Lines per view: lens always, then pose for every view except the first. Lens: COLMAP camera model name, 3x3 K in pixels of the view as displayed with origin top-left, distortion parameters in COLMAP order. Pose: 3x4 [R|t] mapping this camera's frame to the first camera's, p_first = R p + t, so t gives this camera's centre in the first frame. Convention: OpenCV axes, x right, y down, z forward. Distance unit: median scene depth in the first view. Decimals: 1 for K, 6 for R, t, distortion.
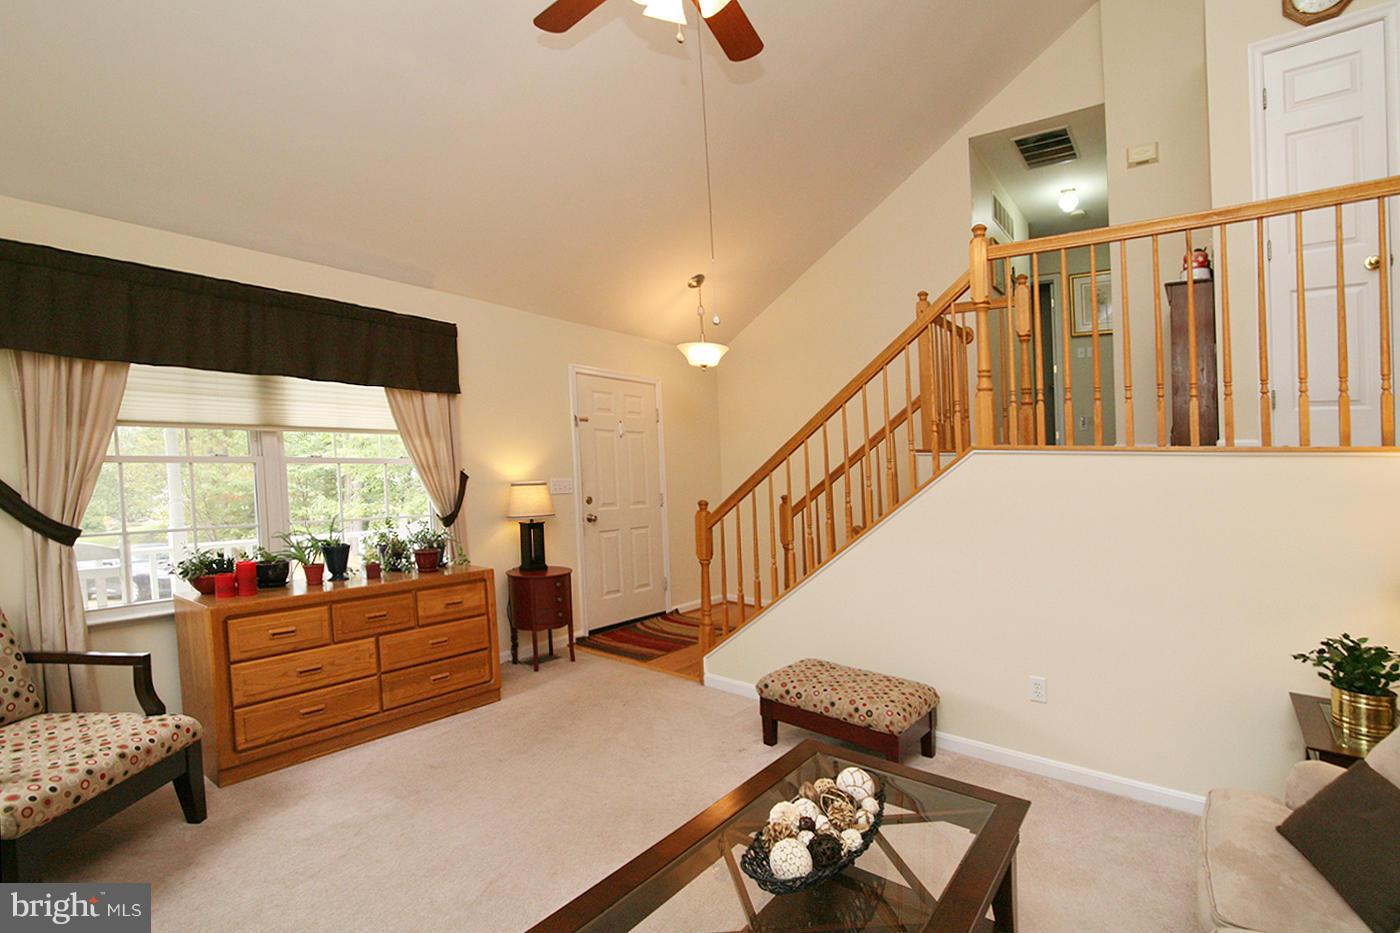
lens RADIAL K [[714.5, 0, 699.1], [0, 714.5, 460.3], [0, 0, 1]] dist [-0.000488, 0.000133]
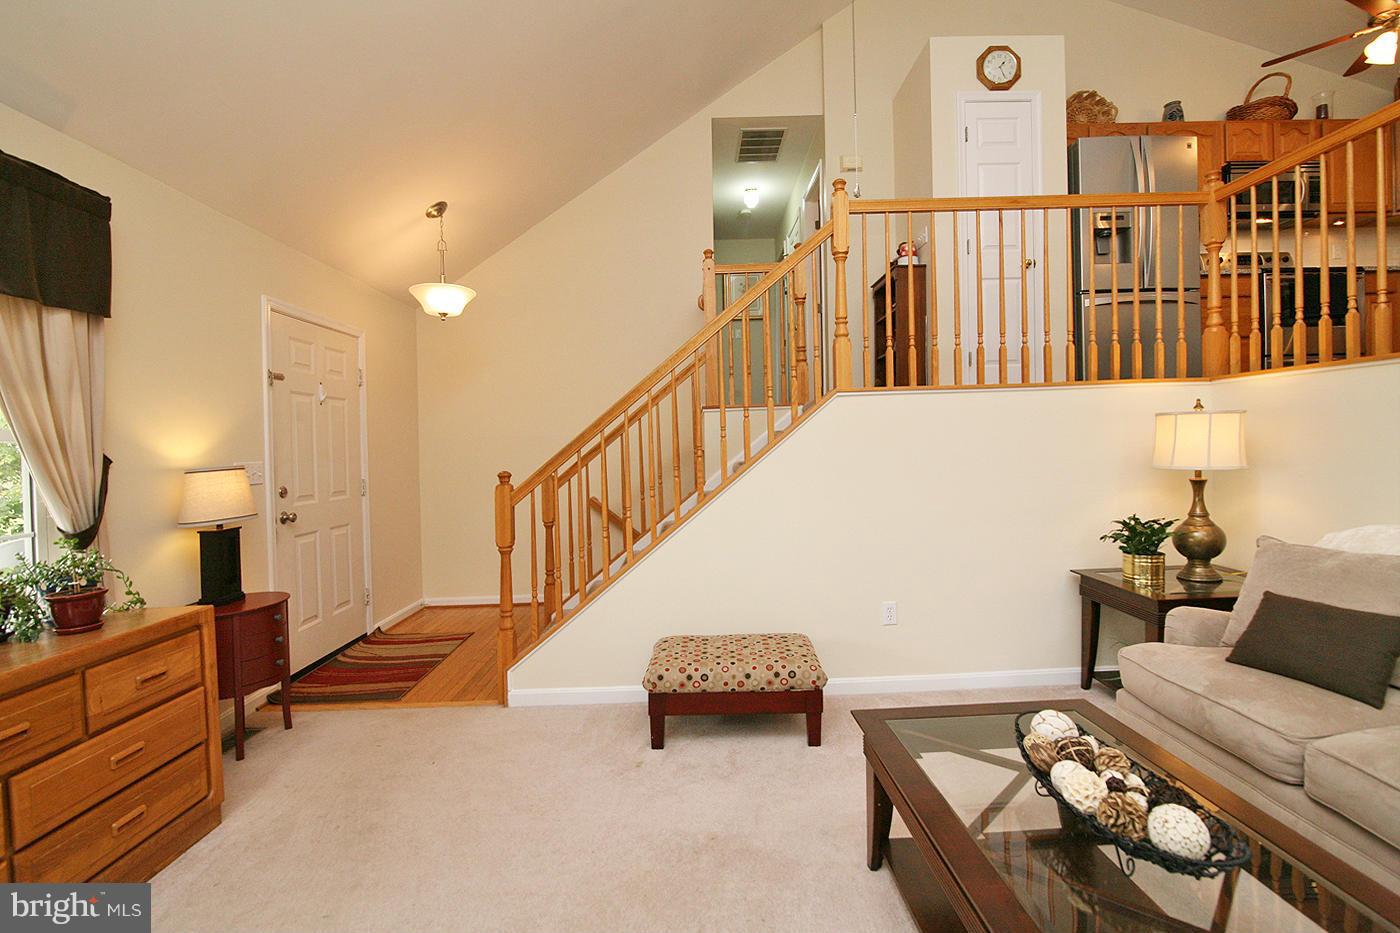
lens RADIAL K [[673.1, 0, 704.0], [0, 673.1, 418.1], [0, 0, 1]] dist [-0.010347, -0.000054]
pose [[0.781767, -0.020386, 0.623237, -0.287917], [0.052181, 0.998099, -0.032806, 0.031352], [-0.621383, 0.058168, 0.781344, 0.268190]]
